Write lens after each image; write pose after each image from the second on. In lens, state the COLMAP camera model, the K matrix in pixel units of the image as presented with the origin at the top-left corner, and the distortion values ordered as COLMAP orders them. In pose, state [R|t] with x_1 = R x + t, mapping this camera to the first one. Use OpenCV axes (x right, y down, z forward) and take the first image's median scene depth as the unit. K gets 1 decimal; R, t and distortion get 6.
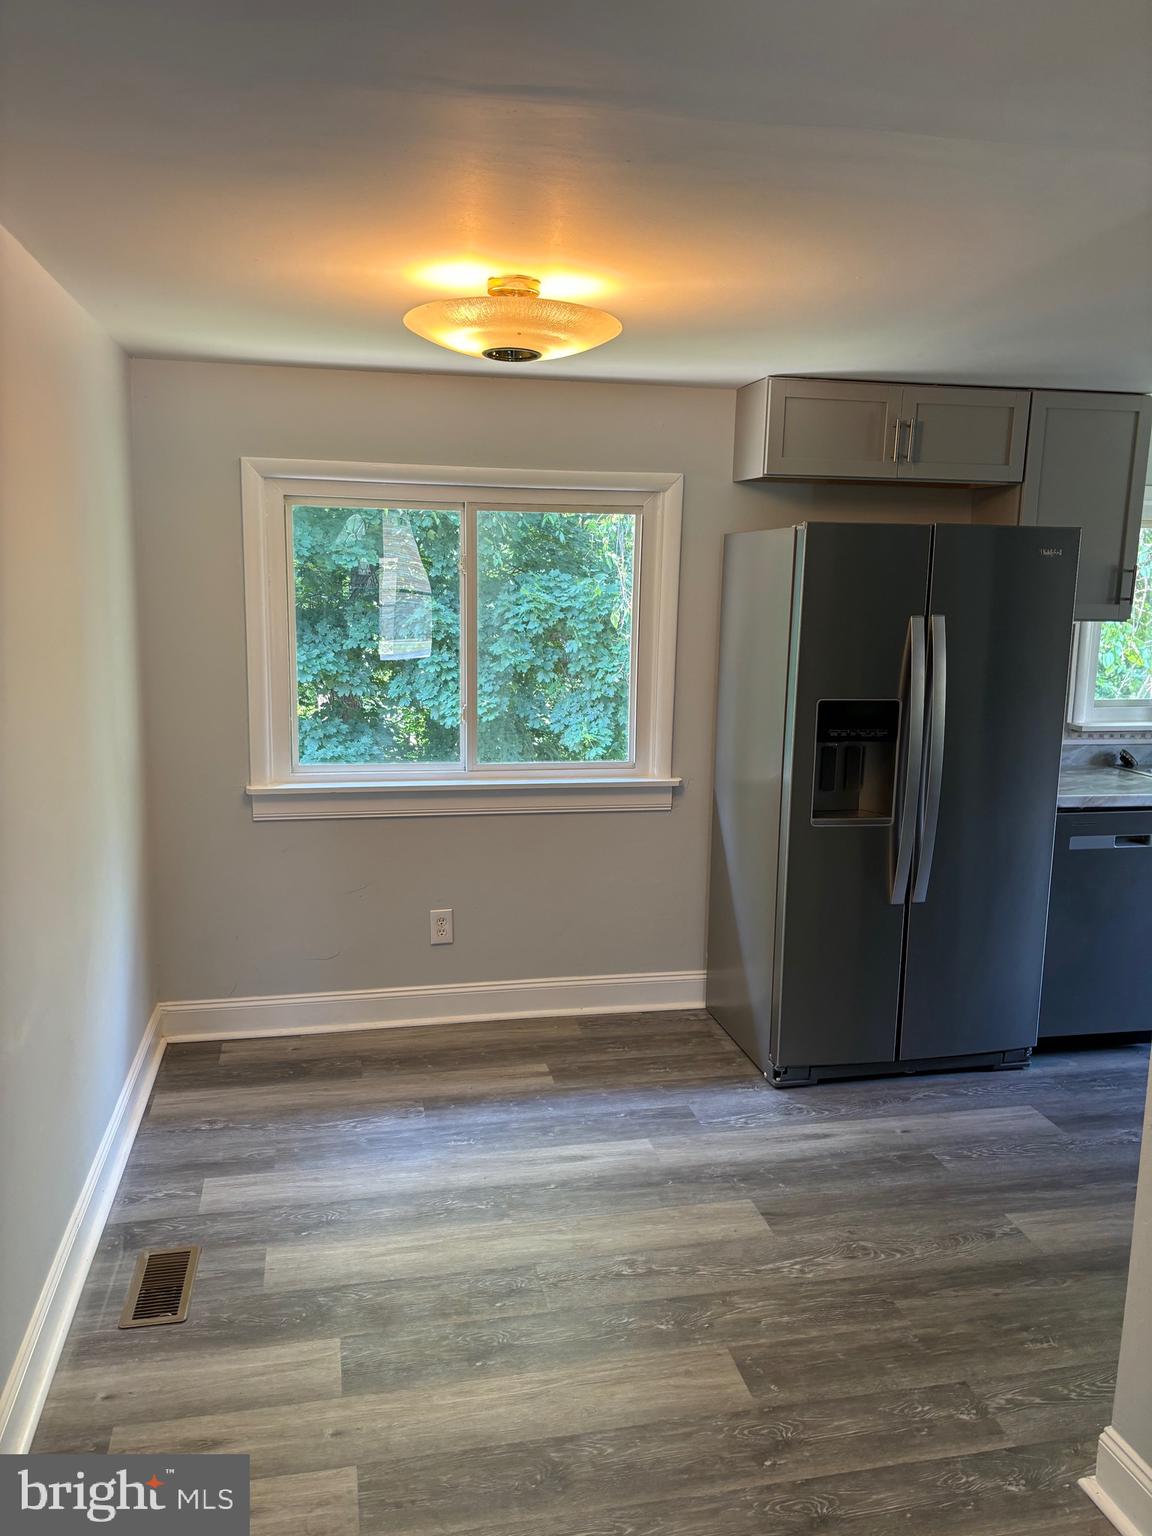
lens RADIAL K [[1159.2, 0, 576.0], [0, 1159.2, 768.0], [0, 0, 1]] dist [0.068117, -0.088908]
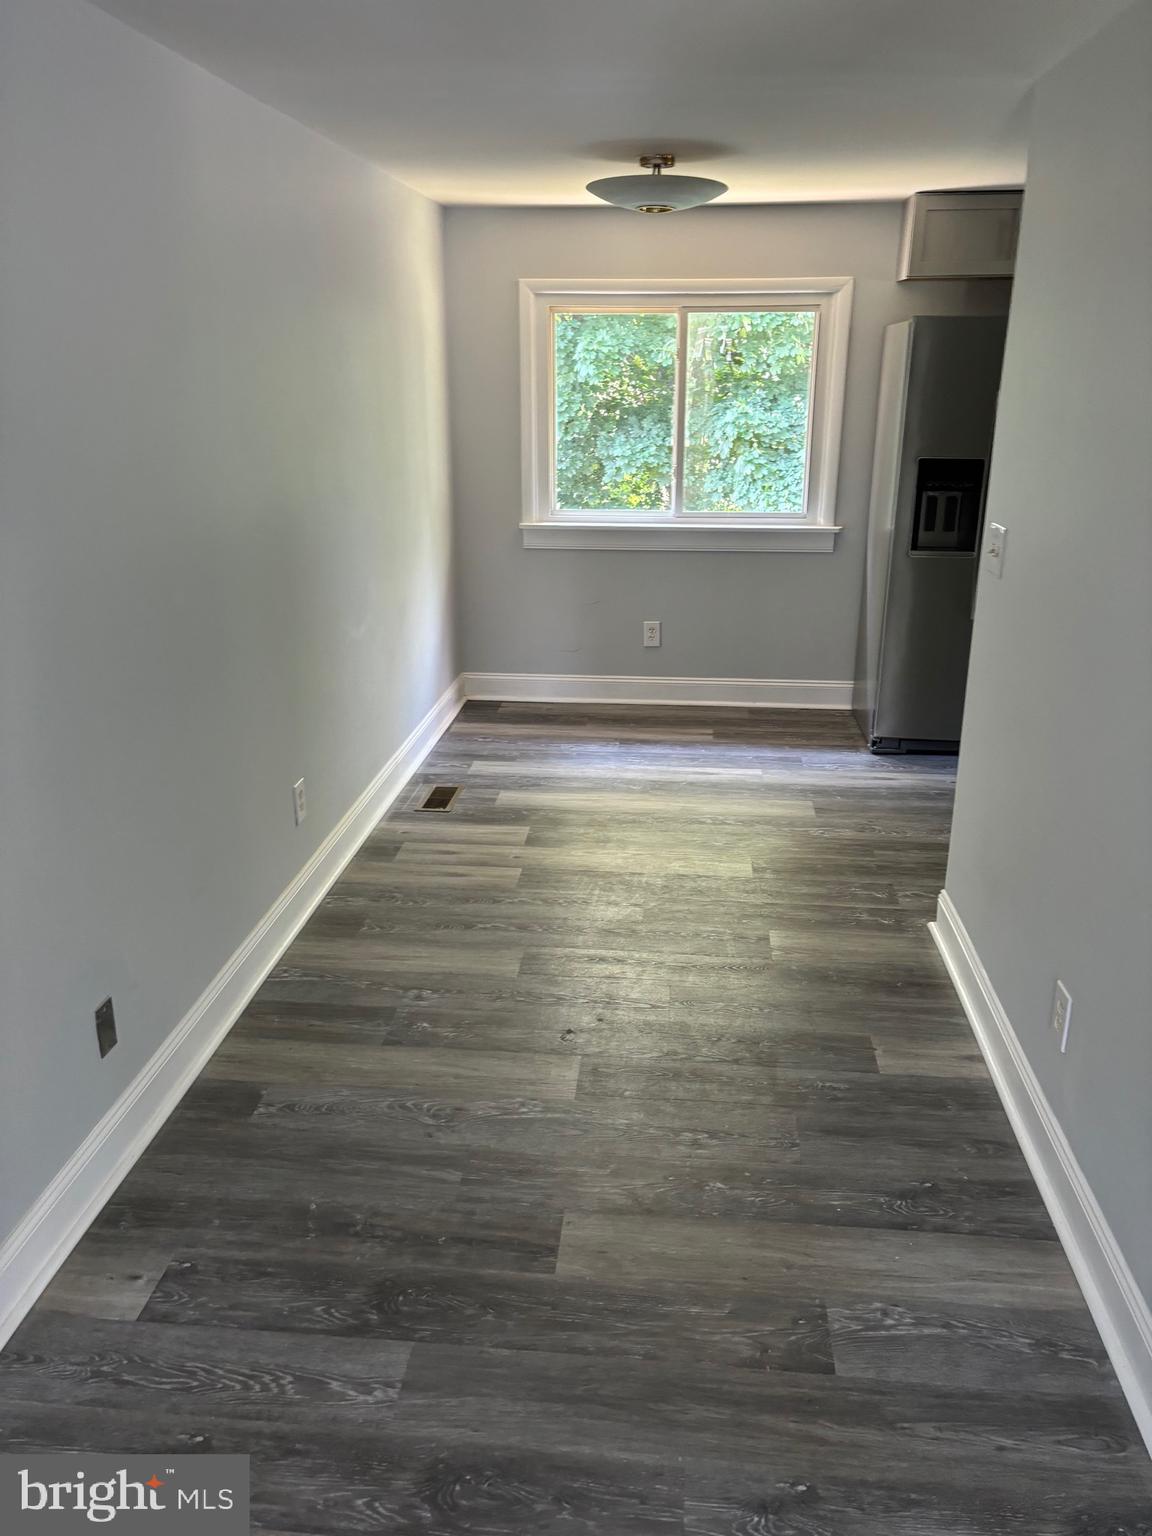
lens RADIAL K [[1159.2, 0, 576.0], [0, 1159.2, 768.0], [0, 0, 1]] dist [0.068117, -0.088908]
pose [[0.950953, 0.082617, -0.298100, 0.260467], [-0.034355, 0.985920, 0.163648, 0.083550], [0.307423, -0.145380, 0.940402, -0.409152]]
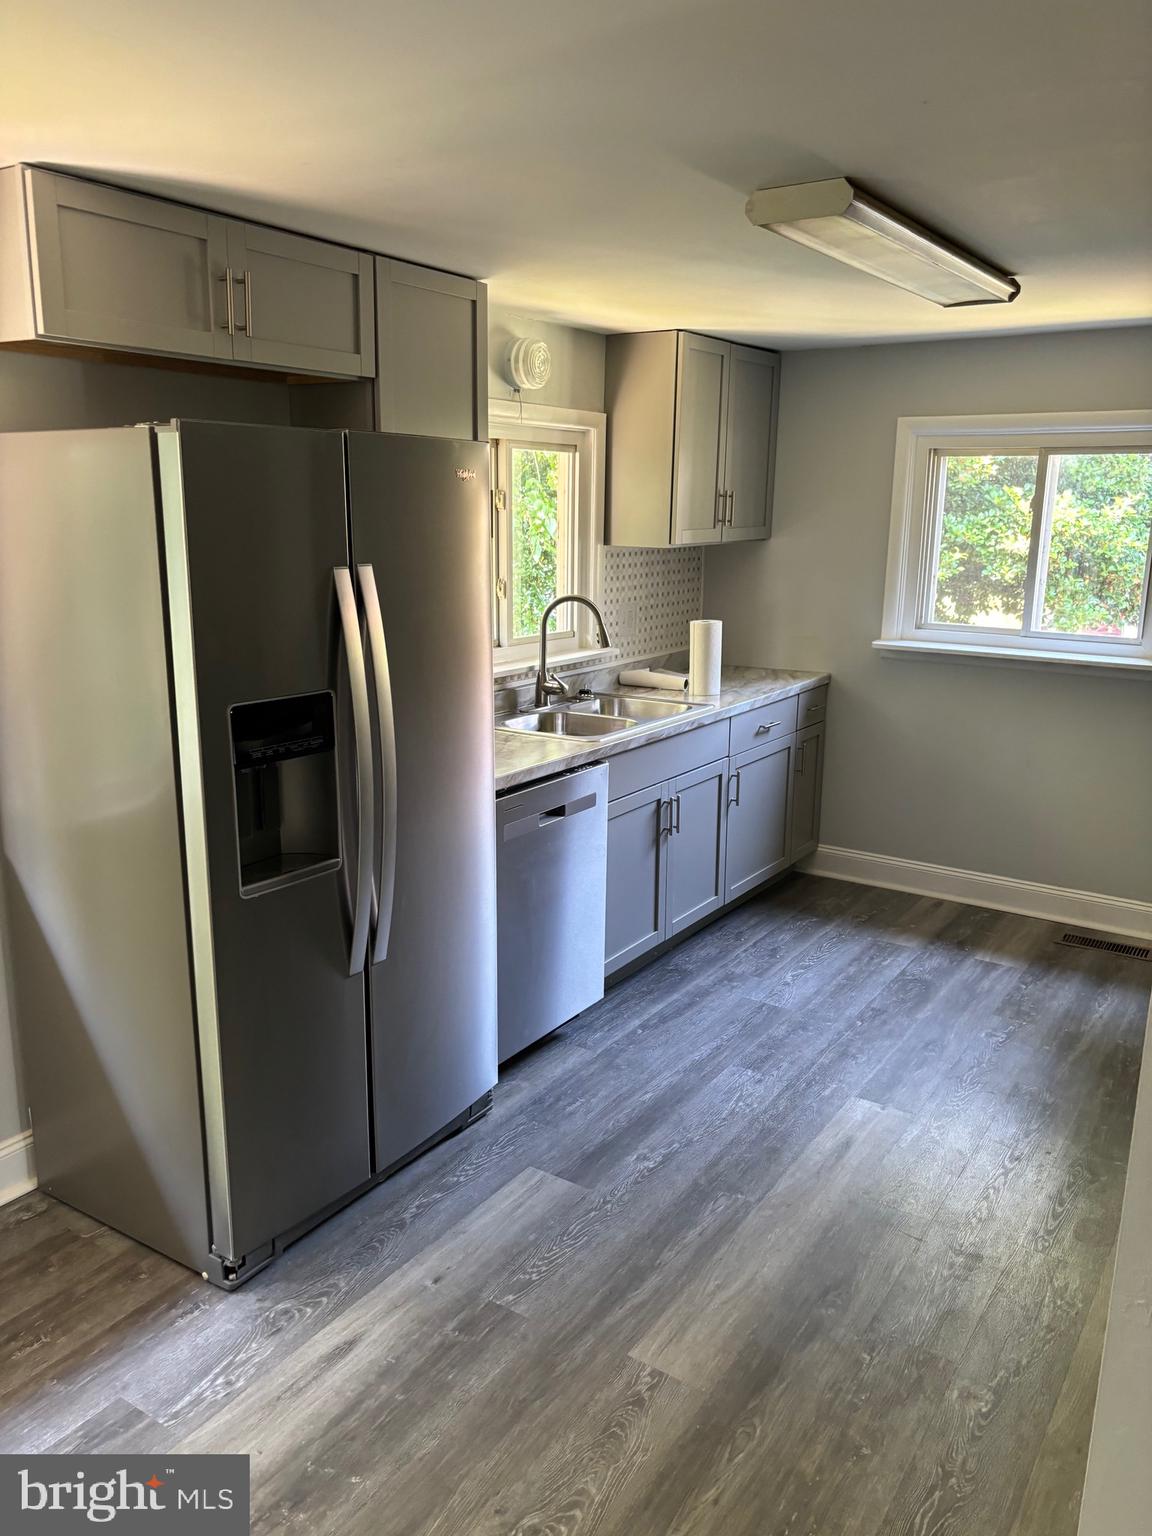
lens RADIAL K [[1159.2, 0, 576.0], [0, 1159.2, 768.0], [0, 0, 1]] dist [0.068117, -0.088908]
pose [[0.711016, -0.168886, 0.682593, -0.097879], [0.119459, 0.985630, 0.119431, -0.078148], [-0.692955, -0.003375, 0.720973, 0.403546]]
